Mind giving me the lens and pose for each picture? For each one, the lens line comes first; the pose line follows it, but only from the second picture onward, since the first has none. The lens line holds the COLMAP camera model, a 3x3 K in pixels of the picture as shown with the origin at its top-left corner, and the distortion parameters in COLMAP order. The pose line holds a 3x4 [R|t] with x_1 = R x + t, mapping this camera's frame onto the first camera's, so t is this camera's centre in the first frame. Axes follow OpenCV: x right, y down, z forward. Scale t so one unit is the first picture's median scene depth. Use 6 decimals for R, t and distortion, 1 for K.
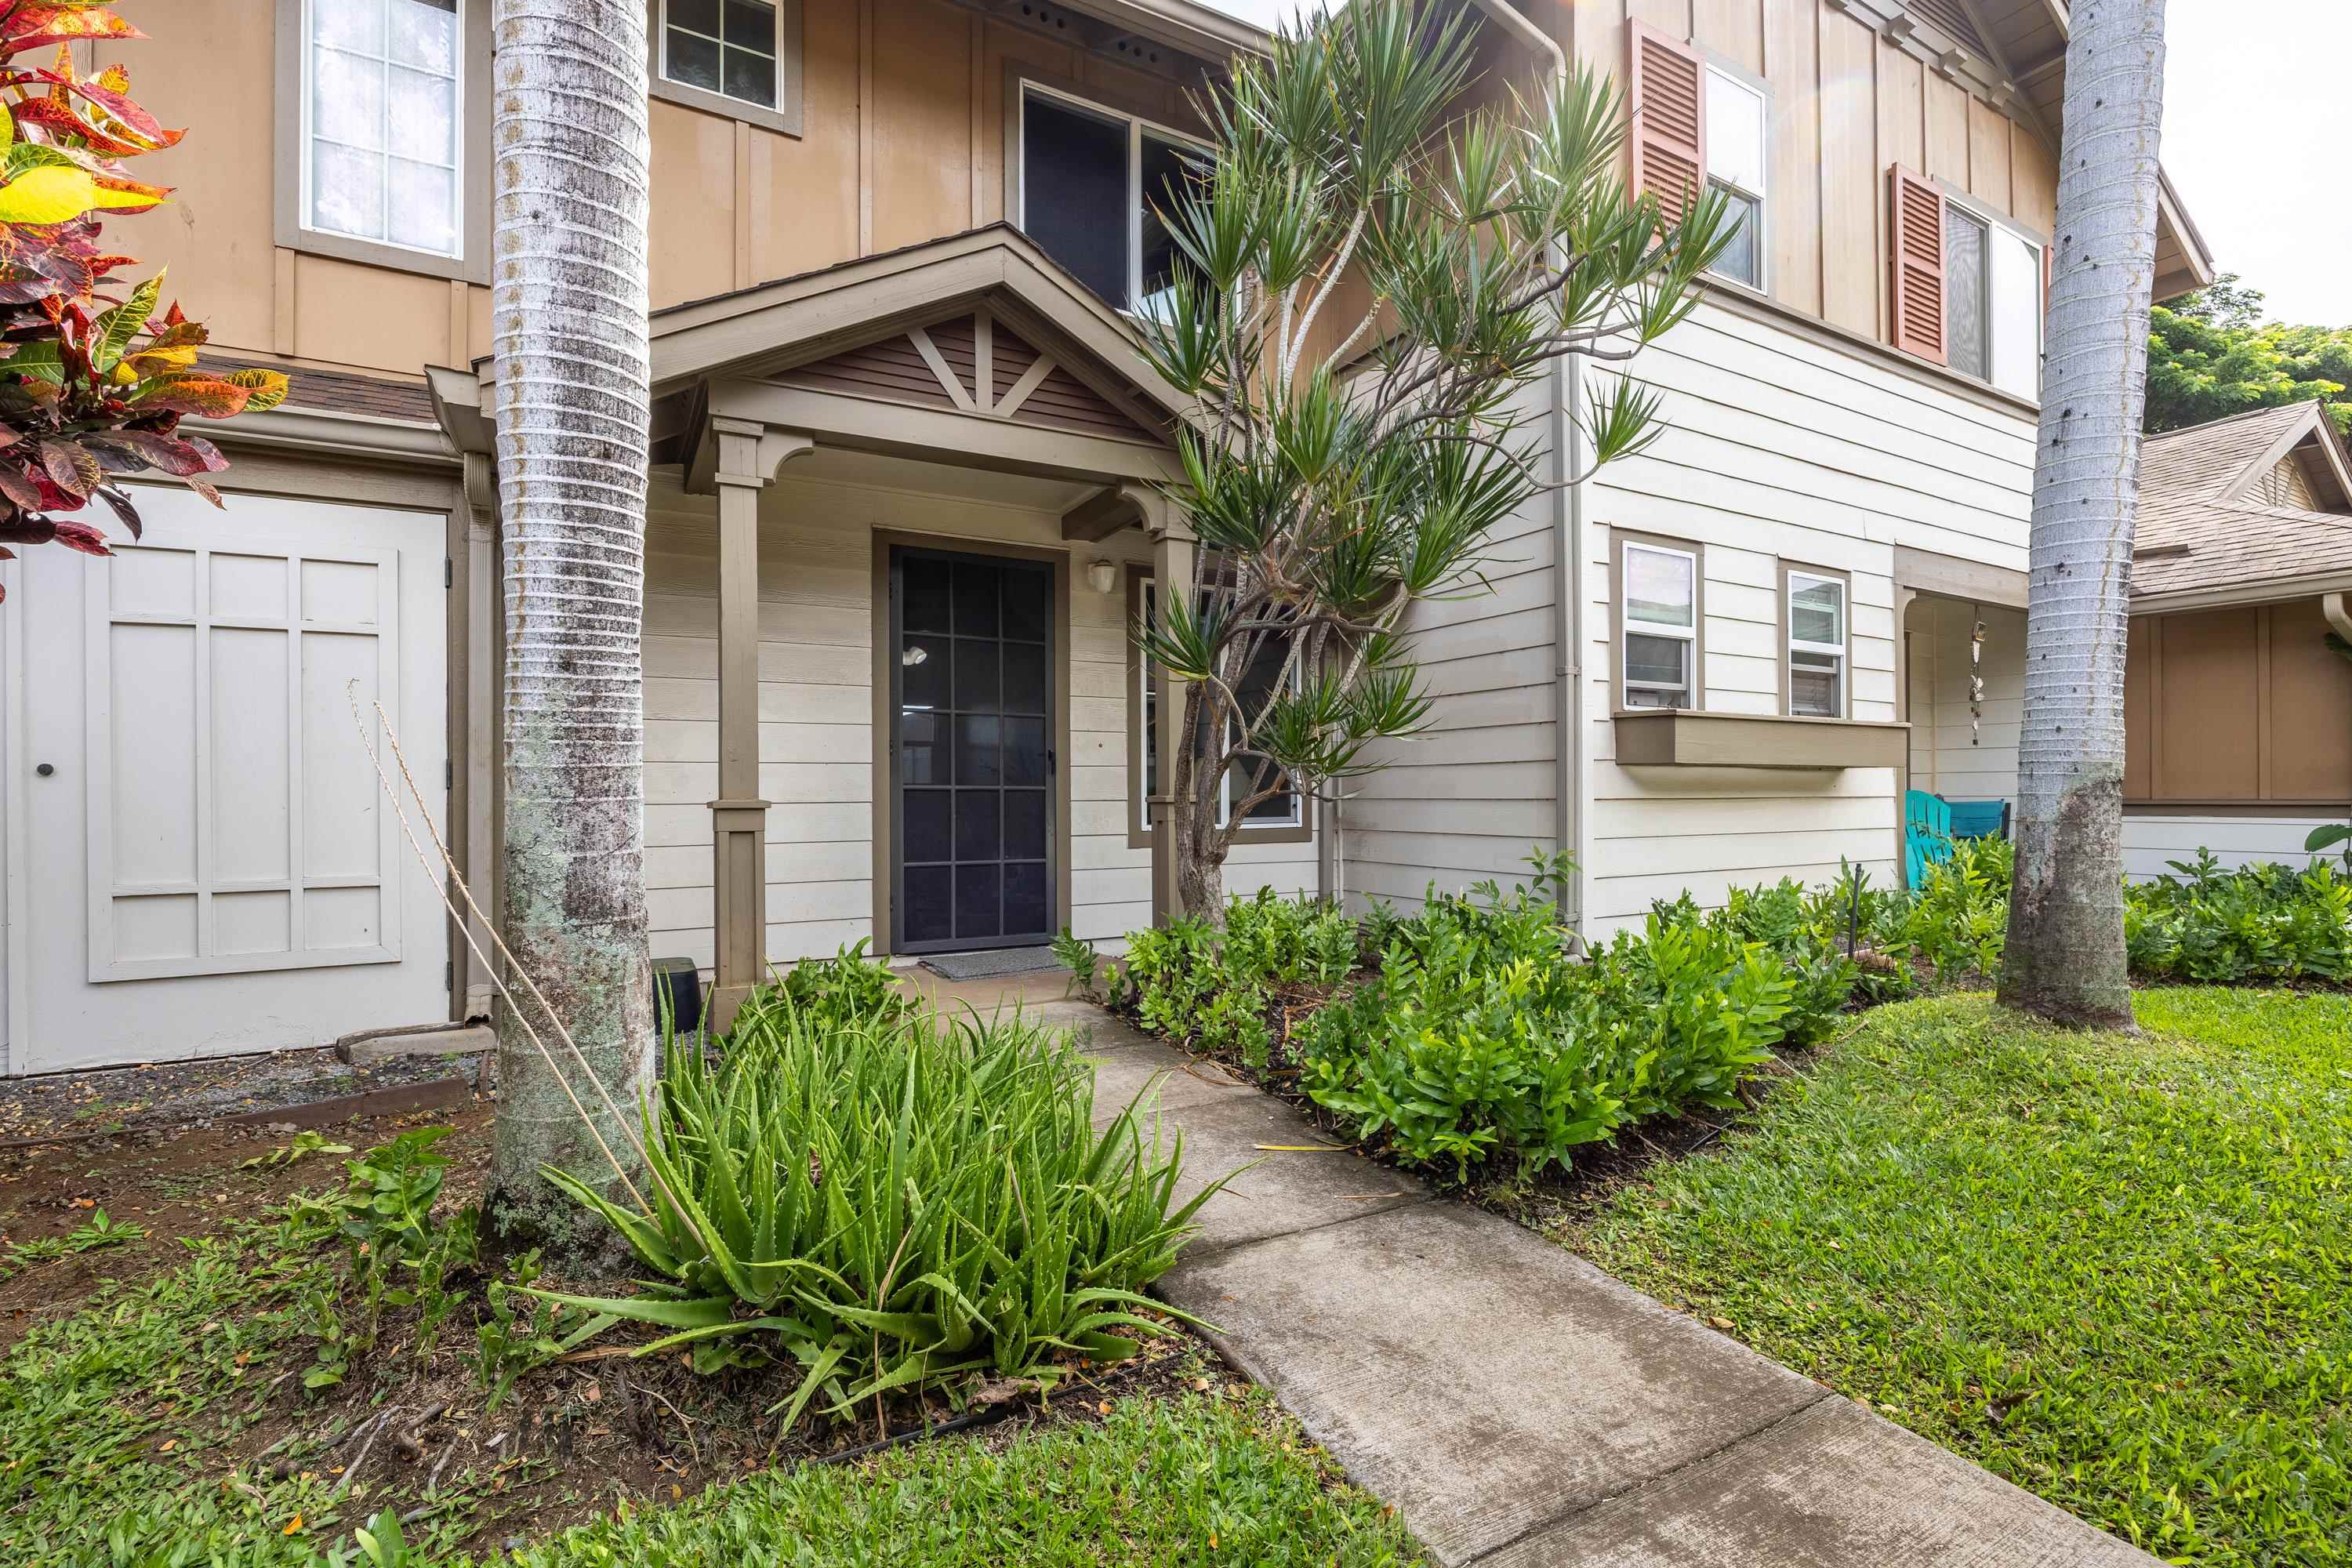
lens RADIAL K [[1074.3, 0, 1176.0], [0, 1074.3, 784.0], [0, 0, 1]] dist [-0.003611, -0.000538]
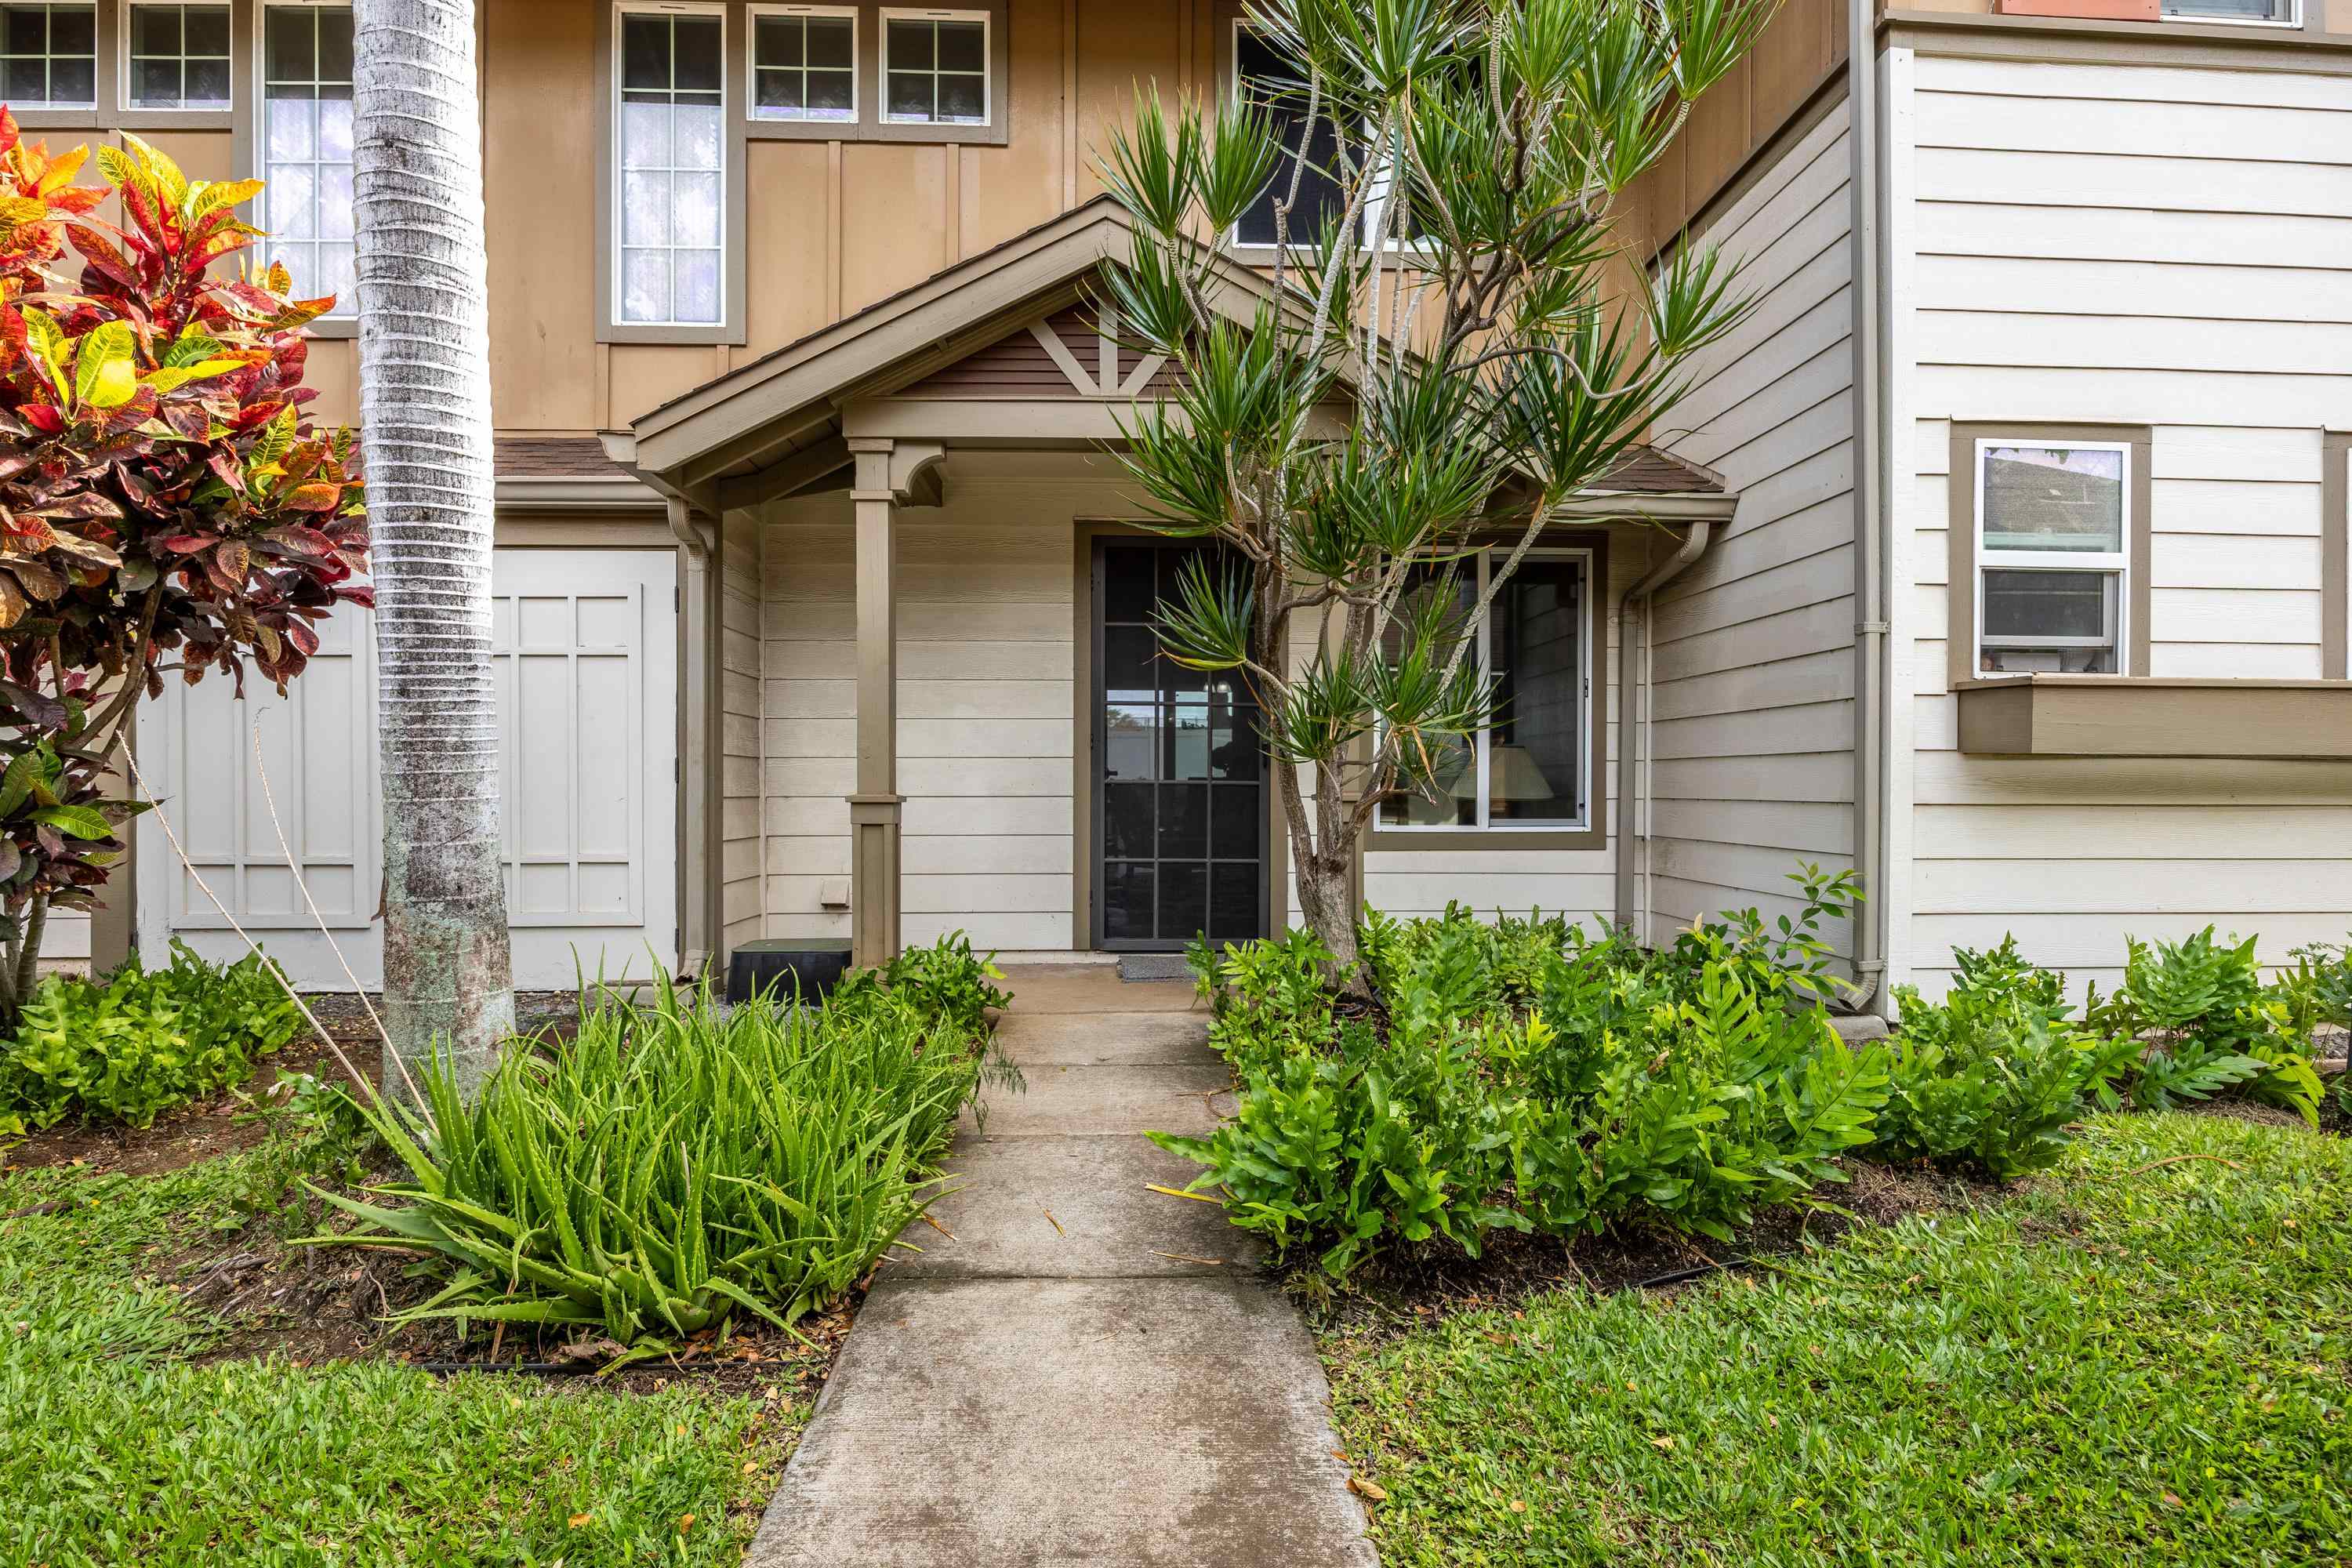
lens RADIAL K [[1175.9, 0, 1176.0], [0, 1175.9, 784.0], [0, 0, 1]] dist [-0.004273, -0.000056]
pose [[0.890842, 0.007247, -0.454256, 0.392081], [-0.002051, 0.999927, 0.011930, -0.010151], [0.454310, -0.009696, 0.890791, 0.092497]]
